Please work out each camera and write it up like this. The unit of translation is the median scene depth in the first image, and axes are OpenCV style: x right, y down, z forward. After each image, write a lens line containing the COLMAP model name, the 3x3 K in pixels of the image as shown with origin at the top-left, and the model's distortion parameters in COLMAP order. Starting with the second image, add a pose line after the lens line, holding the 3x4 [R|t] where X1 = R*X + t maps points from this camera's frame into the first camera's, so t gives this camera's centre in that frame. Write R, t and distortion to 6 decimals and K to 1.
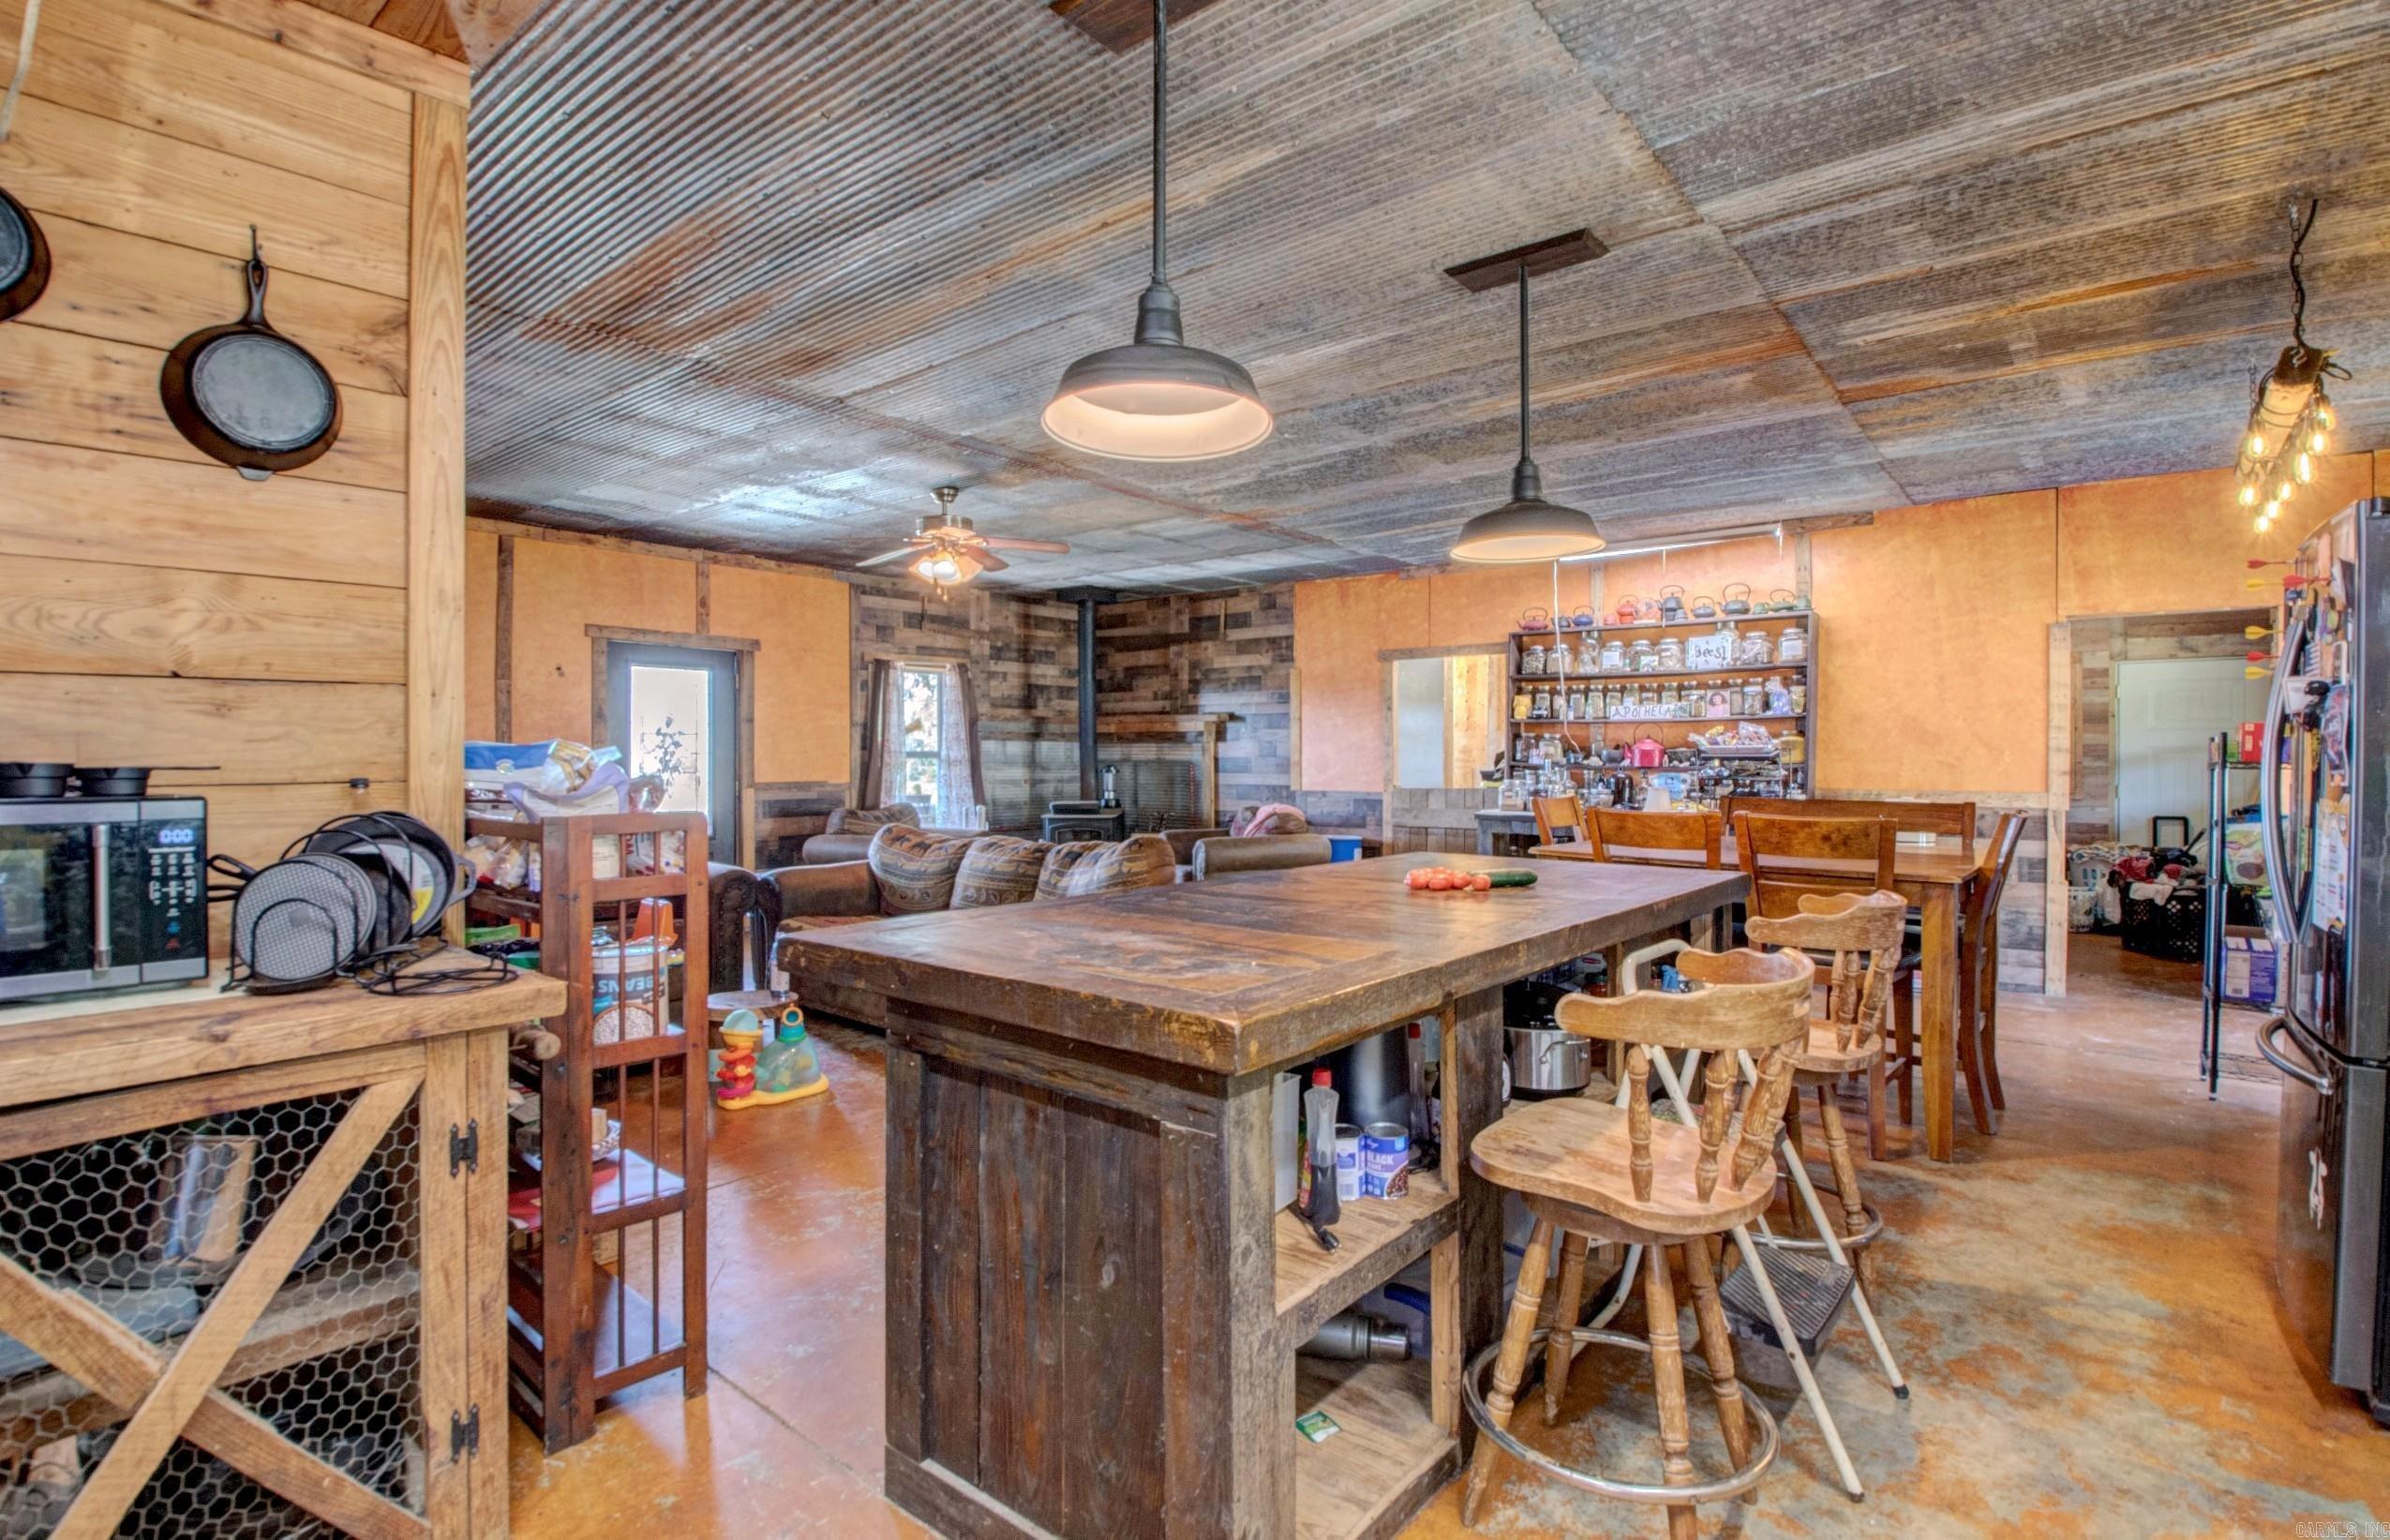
lens RADIAL K [[1111.9, 0, 1179.7], [0, 1111.9, 769.0], [0, 0, 1]] dist [0.005032, -0.019634]
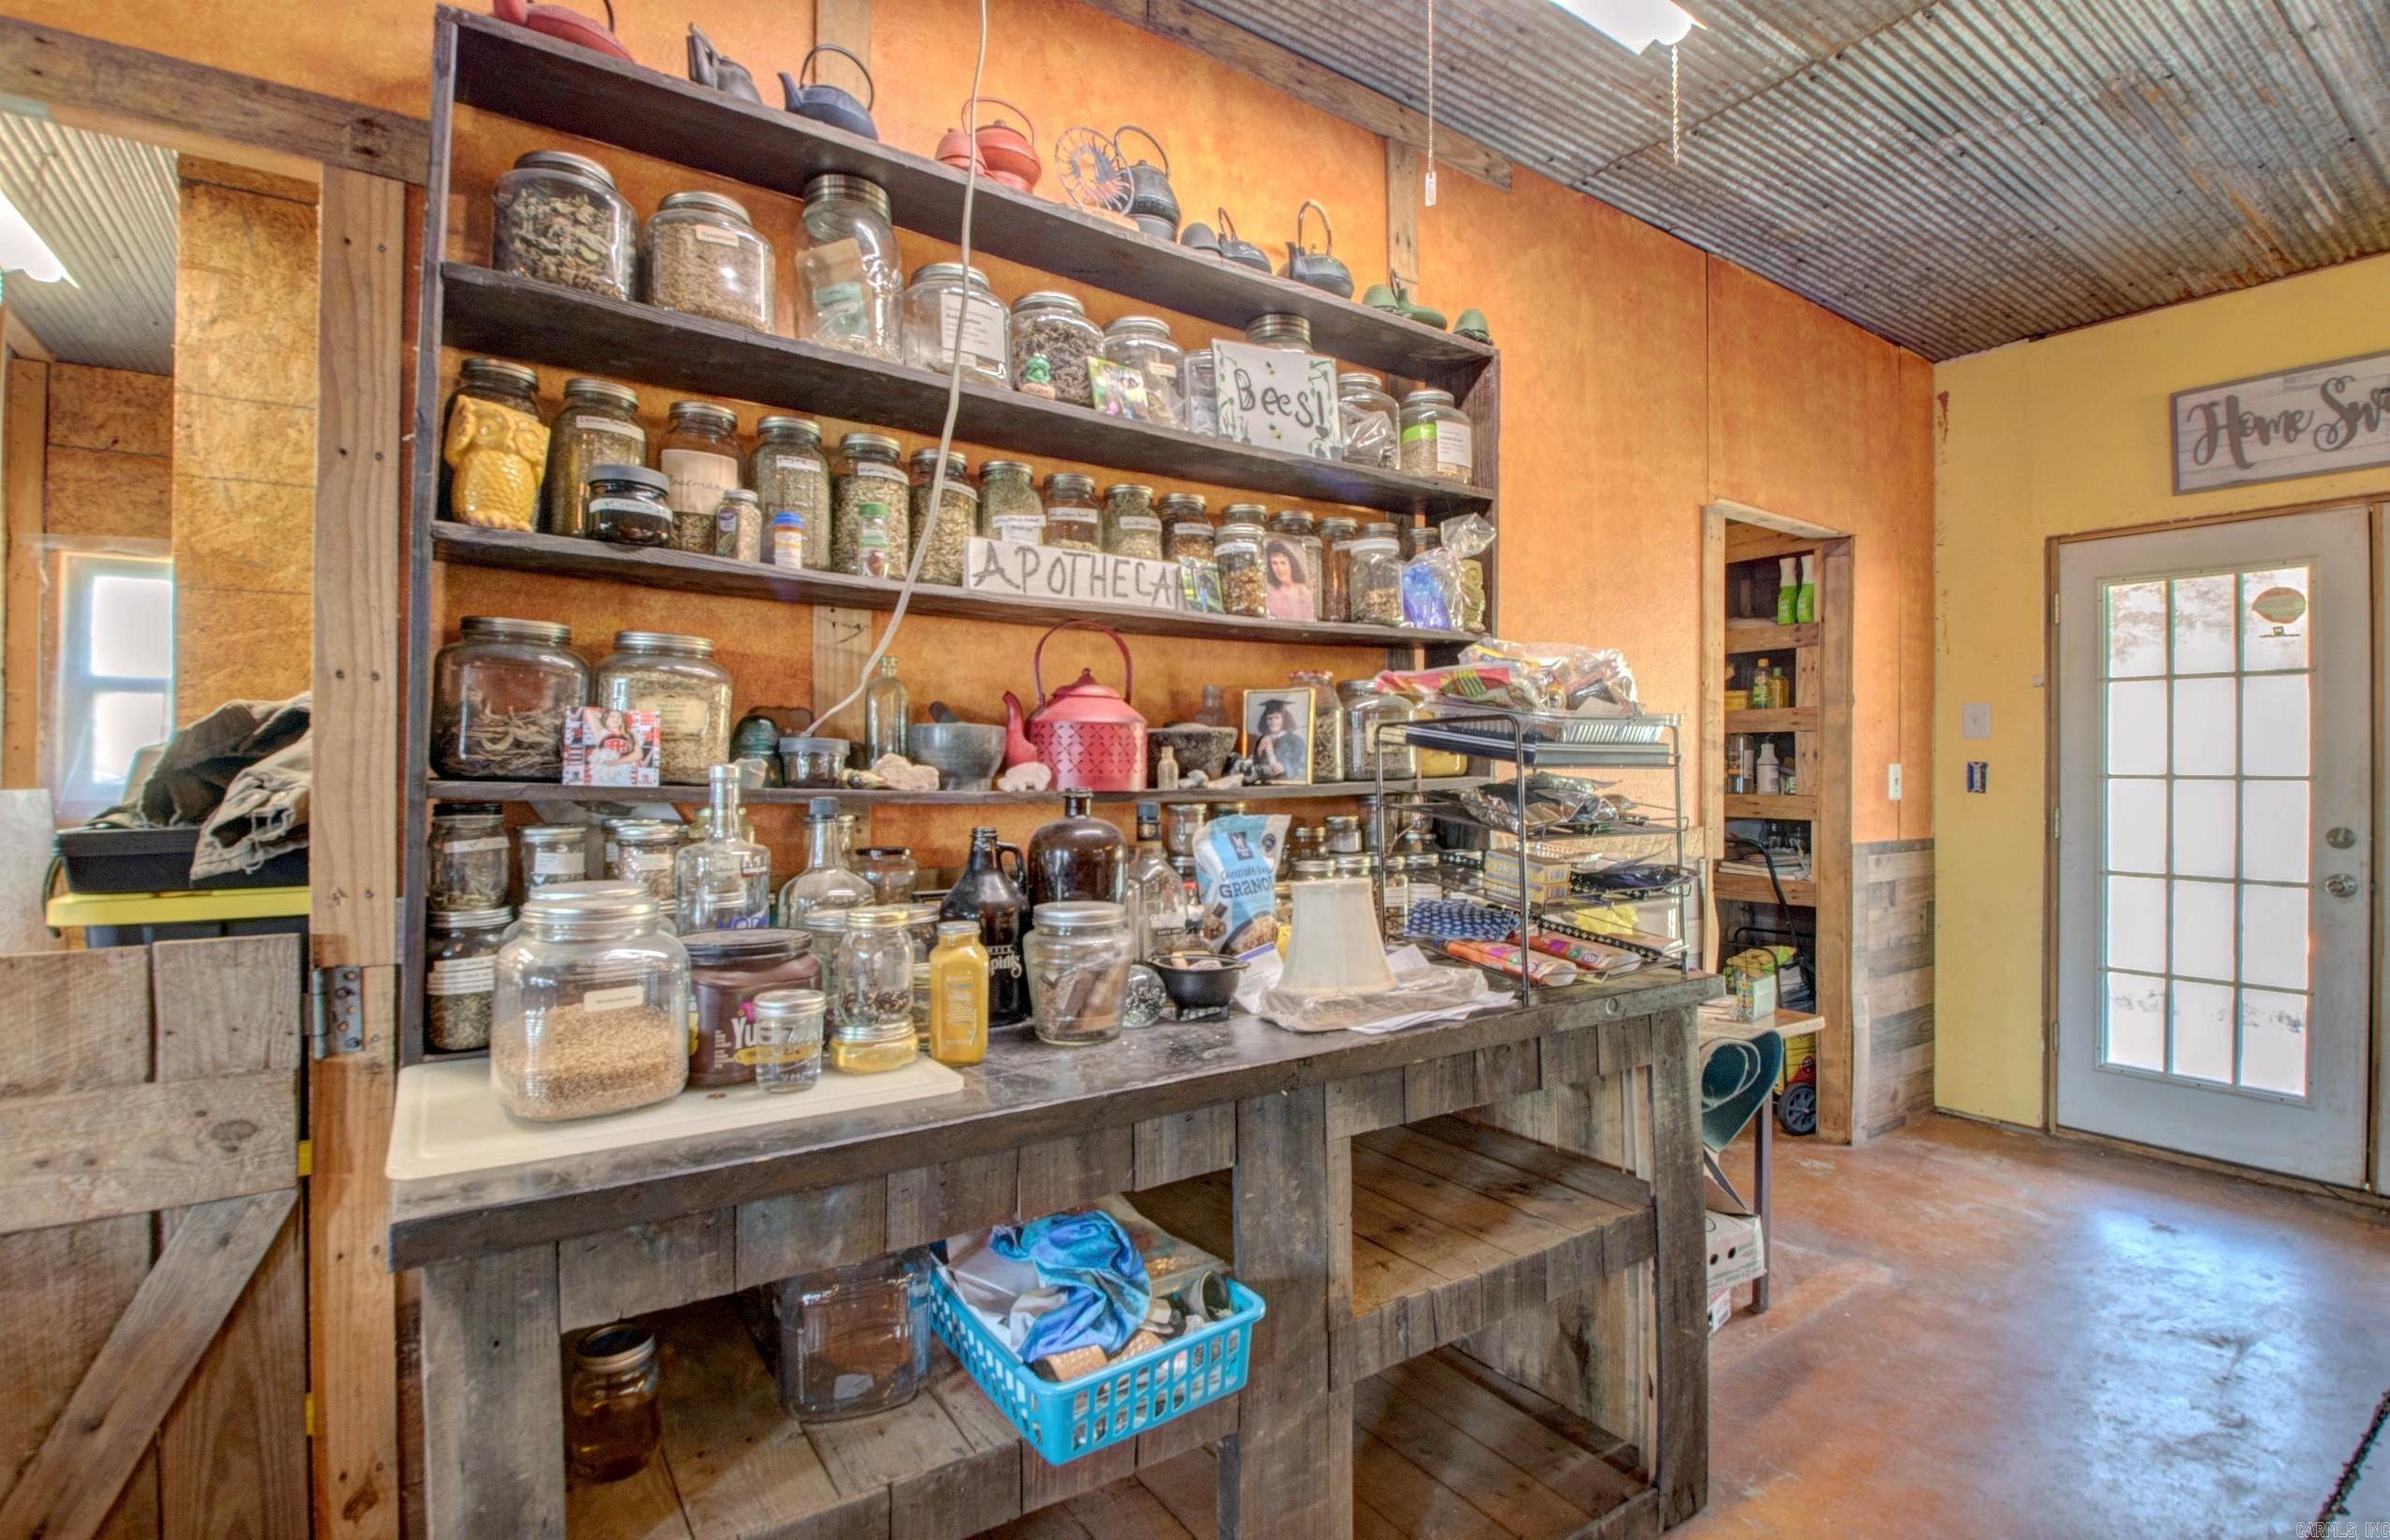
lens RADIAL K [[1111.9, 0, 1195.0], [0, 1111.9, 764.0], [0, 0, 1]] dist [0.005032, -0.019634]
pose [[0.255122, -0.001103, 0.966908, 0.171711], [0.008427, 0.999964, -0.001083, -0.007991], [-0.966872, 0.008425, 0.255122, 0.871023]]
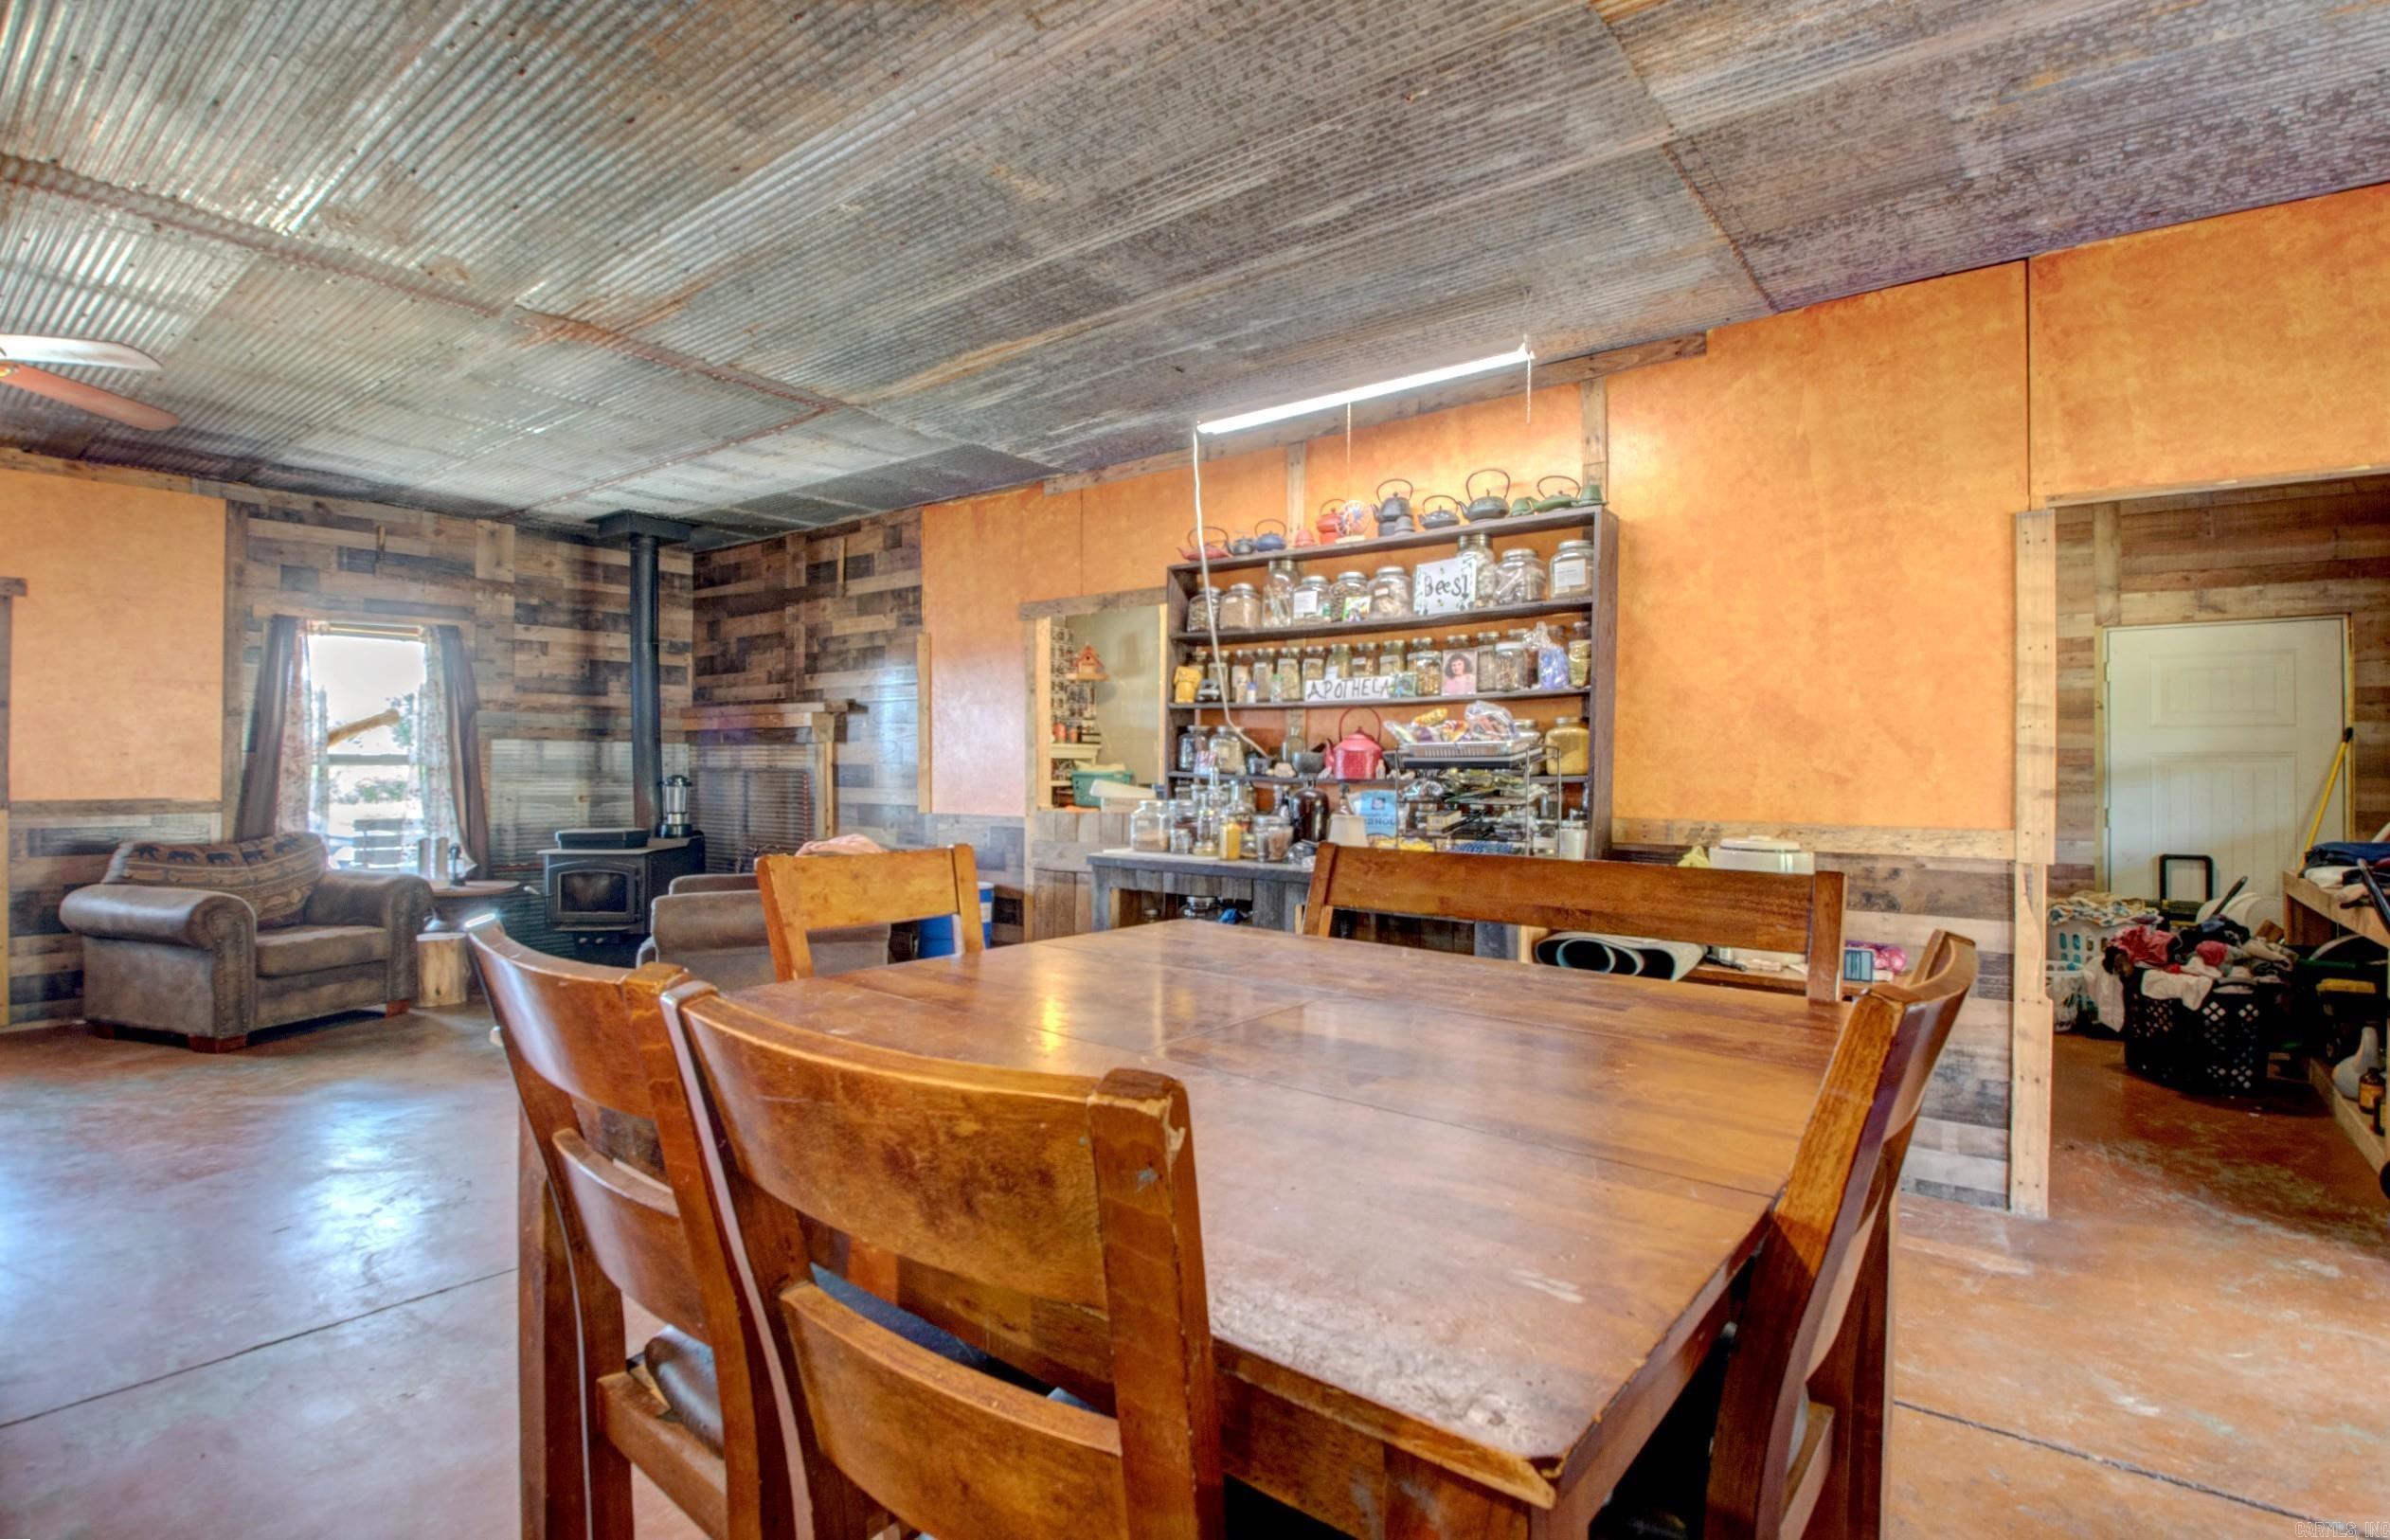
lens RADIAL K [[1111.7, 0, 1184.2], [0, 1111.7, 767.8], [0, 0, 1]] dist [0.005032, -0.019634]
pose [[0.999537, 0.003039, 0.030279, 0.295117], [-0.002708, 0.999936, -0.010990, -0.001660], [-0.030311, 0.010903, 0.999481, 0.383219]]
